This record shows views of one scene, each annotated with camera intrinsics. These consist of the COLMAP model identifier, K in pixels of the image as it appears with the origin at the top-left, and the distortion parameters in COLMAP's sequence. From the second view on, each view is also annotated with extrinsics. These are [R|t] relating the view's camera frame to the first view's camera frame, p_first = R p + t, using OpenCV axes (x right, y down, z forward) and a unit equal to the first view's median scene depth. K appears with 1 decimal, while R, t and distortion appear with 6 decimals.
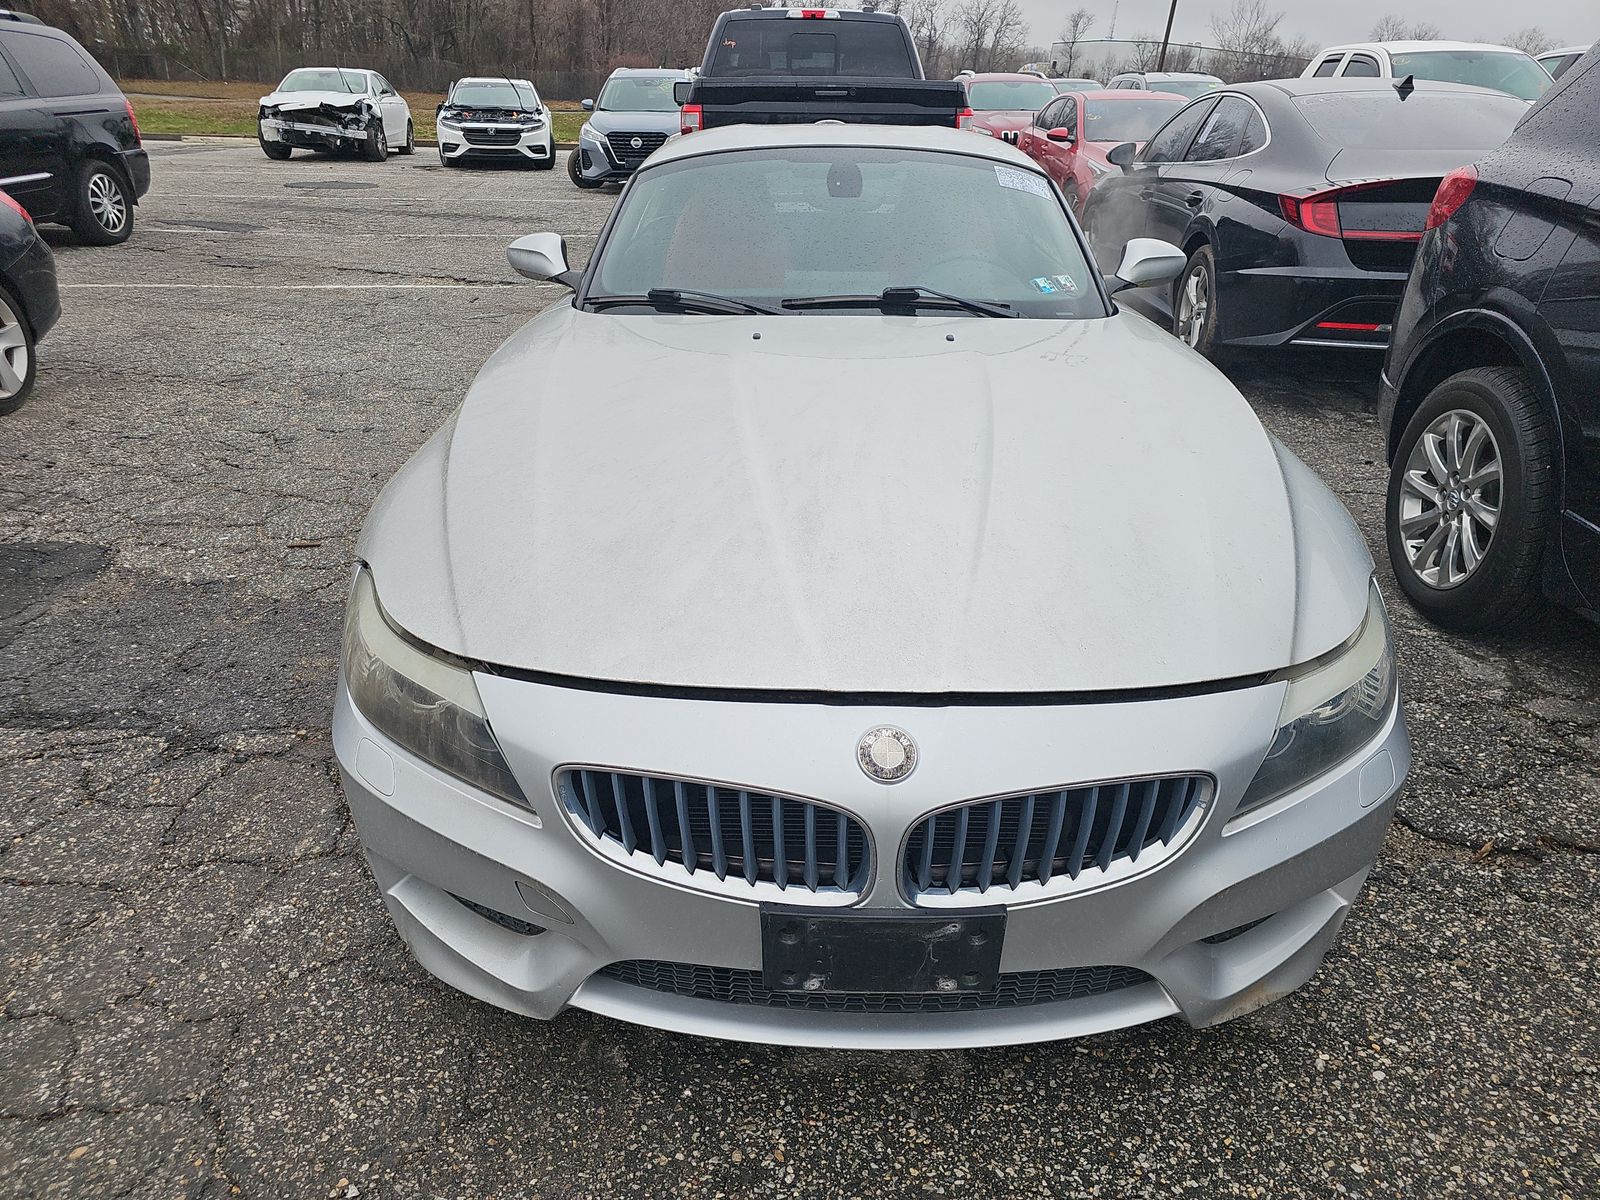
lens RADIAL K [[1050.6, 0, 800.0], [0, 1050.6, 600.0], [0, 0, 1]] dist [0.033856, -0.024034]
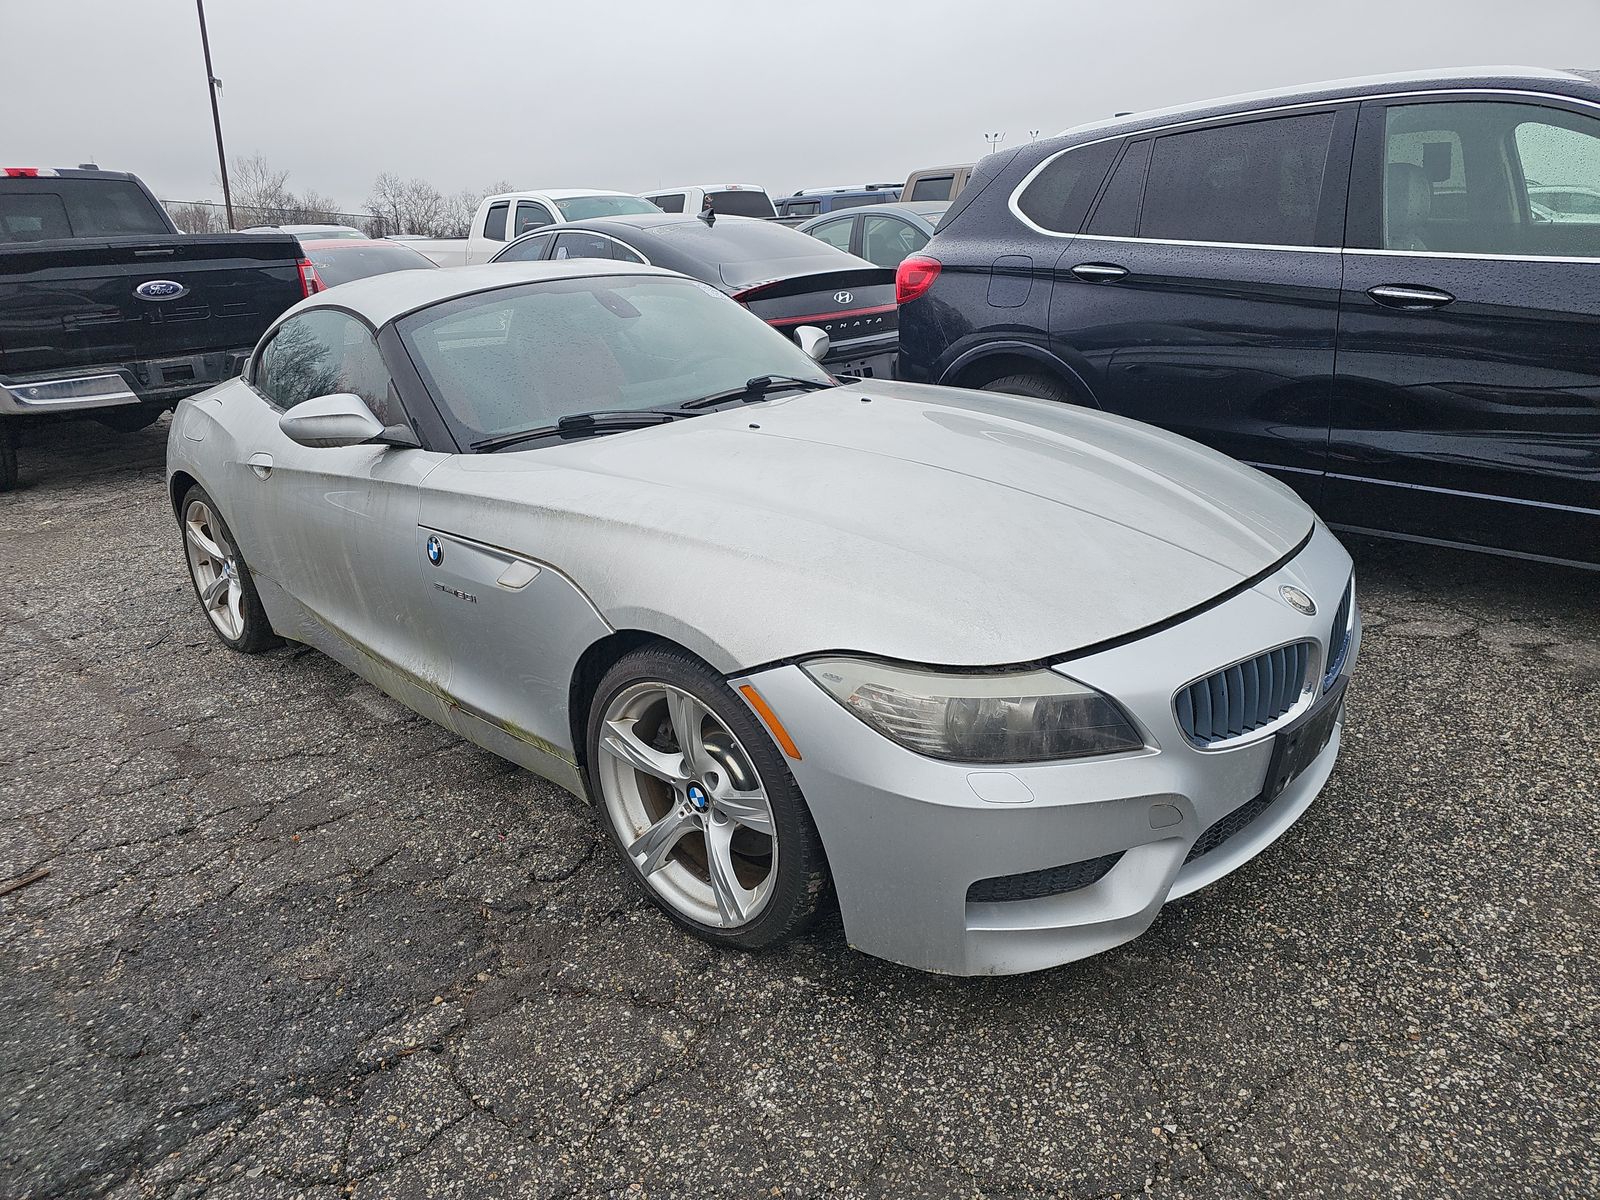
lens RADIAL K [[1050.6, 0, 800.0], [0, 1050.6, 600.0], [0, 0, 1]] dist [0.033856, -0.024034]
pose [[0.692582, -0.286365, 0.662062, -0.712811], [0.363893, 0.931178, 0.022100, -0.075221], [-0.622826, 0.225614, 0.749124, 0.150847]]
